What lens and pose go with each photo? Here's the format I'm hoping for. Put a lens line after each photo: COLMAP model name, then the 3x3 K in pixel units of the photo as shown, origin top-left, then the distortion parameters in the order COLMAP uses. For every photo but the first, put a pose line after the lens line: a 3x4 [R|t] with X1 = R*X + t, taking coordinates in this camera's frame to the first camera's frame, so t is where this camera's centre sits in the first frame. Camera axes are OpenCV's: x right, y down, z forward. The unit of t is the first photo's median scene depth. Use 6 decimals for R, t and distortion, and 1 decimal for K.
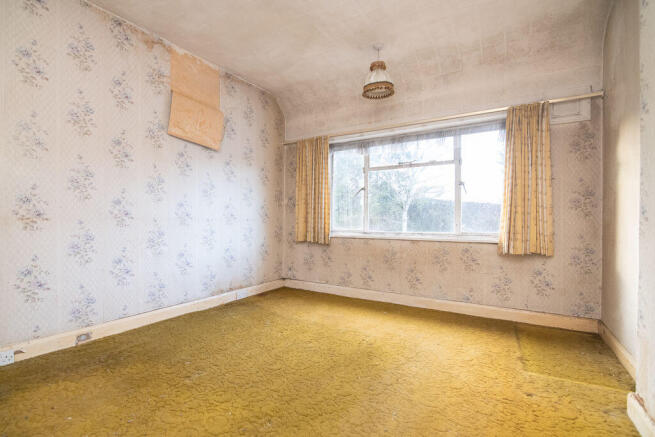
lens RADIAL K [[300.4, 0, 327.9], [0, 300.4, 220.6], [0, 0, 1]] dist [-0.017061, 0.000441]
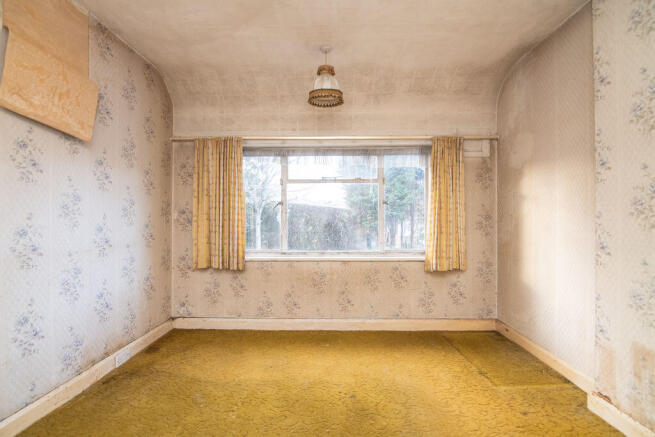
lens RADIAL K [[300.4, 0, 327.9], [0, 300.4, 220.6], [0, 0, 1]] dist [-0.017061, 0.000441]
pose [[0.866277, -0.007606, 0.499507, -0.237699], [0.008278, 0.999965, 0.000871, -0.063960], [-0.499496, 0.003381, 0.866309, 0.202326]]
